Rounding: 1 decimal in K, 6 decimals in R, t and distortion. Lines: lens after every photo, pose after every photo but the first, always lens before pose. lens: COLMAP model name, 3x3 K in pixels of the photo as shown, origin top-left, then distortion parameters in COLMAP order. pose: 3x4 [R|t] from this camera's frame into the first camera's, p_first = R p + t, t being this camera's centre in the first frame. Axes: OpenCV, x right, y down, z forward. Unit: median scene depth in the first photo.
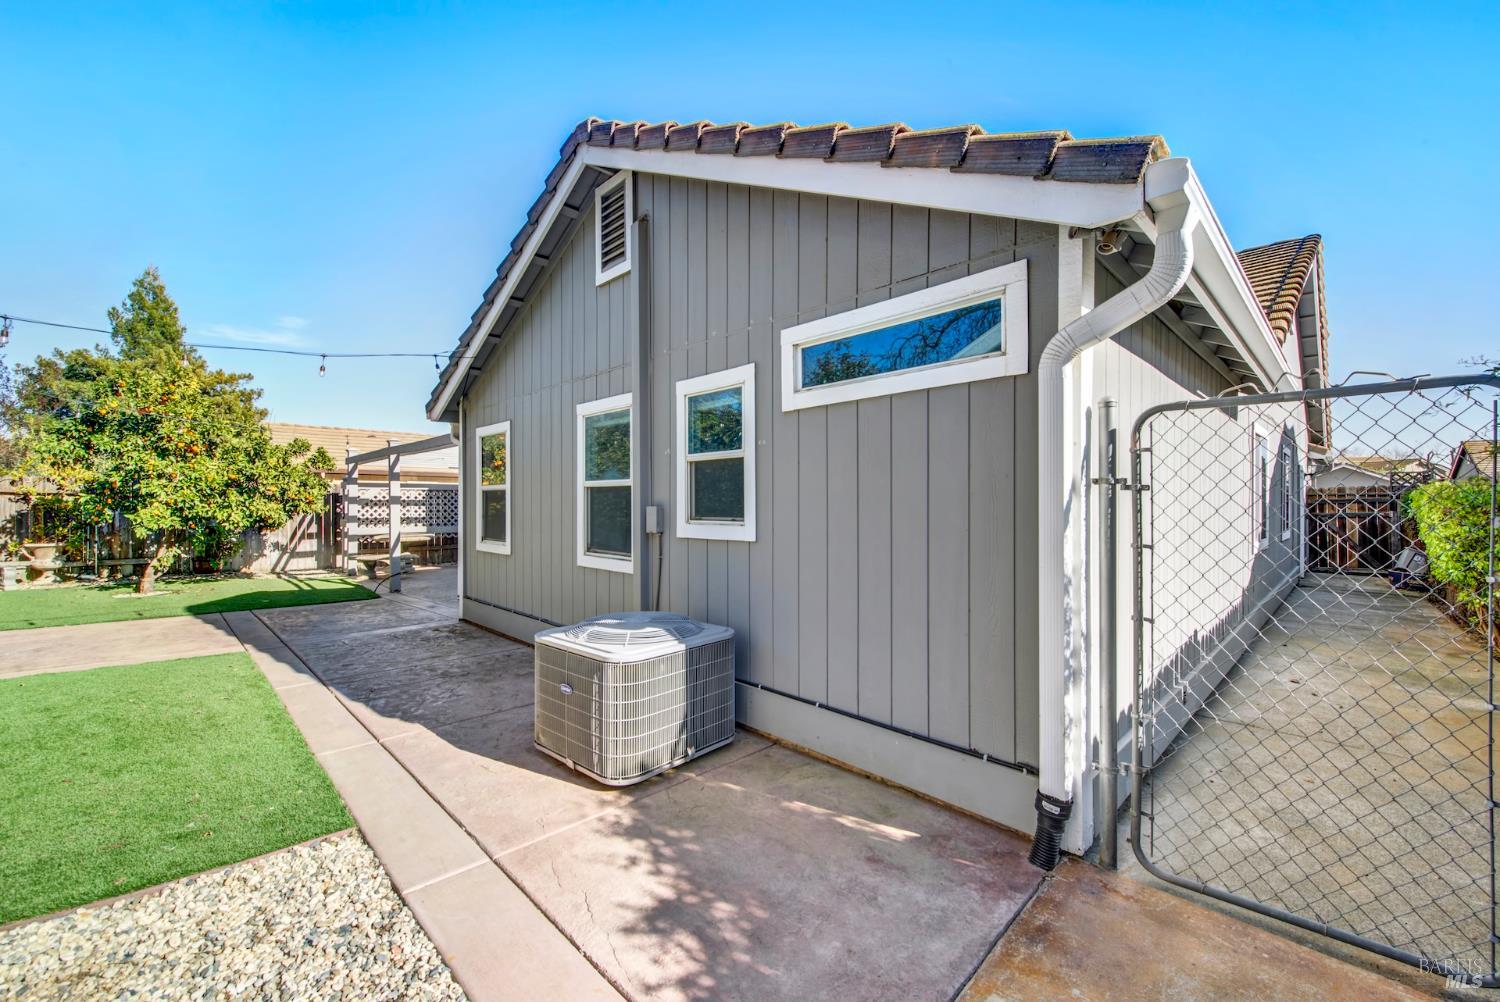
lens RADIAL K [[606.0, 0, 765.9], [0, 606.0, 505.1], [0, 0, 1]] dist [0.000608, -0.001649]
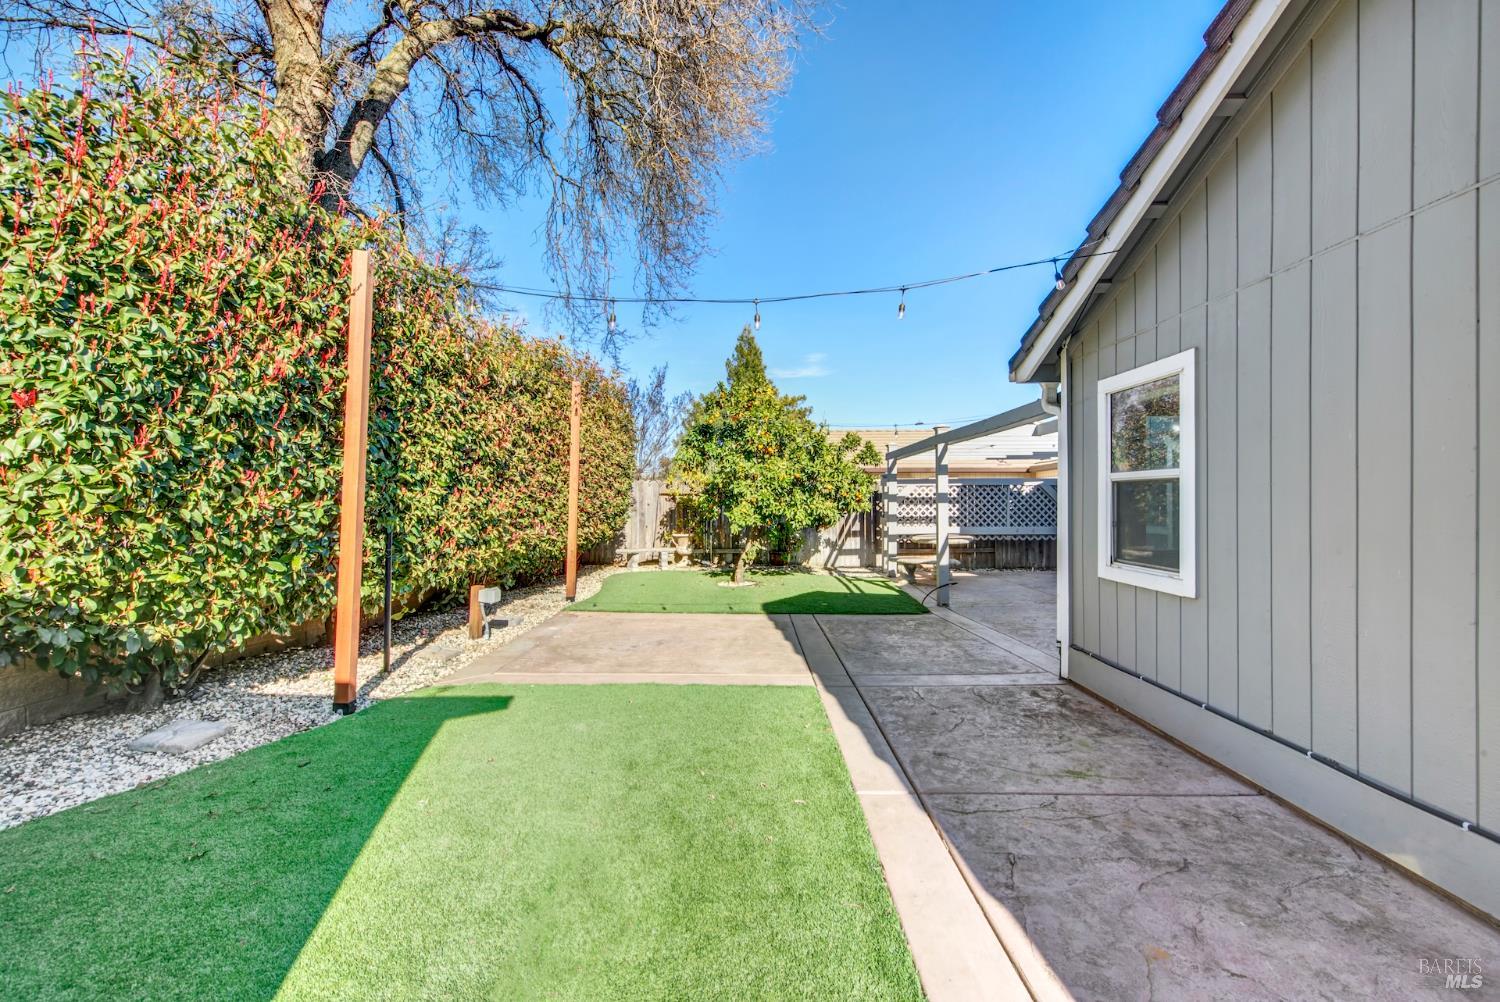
lens RADIAL K [[606.0, 0, 757.6], [0, 606.0, 499.5], [0, 0, 1]] dist [0.000608, -0.001649]
pose [[0.710629, -0.004473, -0.703552, -0.201446], [0.002331, 0.999989, -0.004002, -0.002775], [0.703563, 0.001204, 0.710632, 0.218664]]
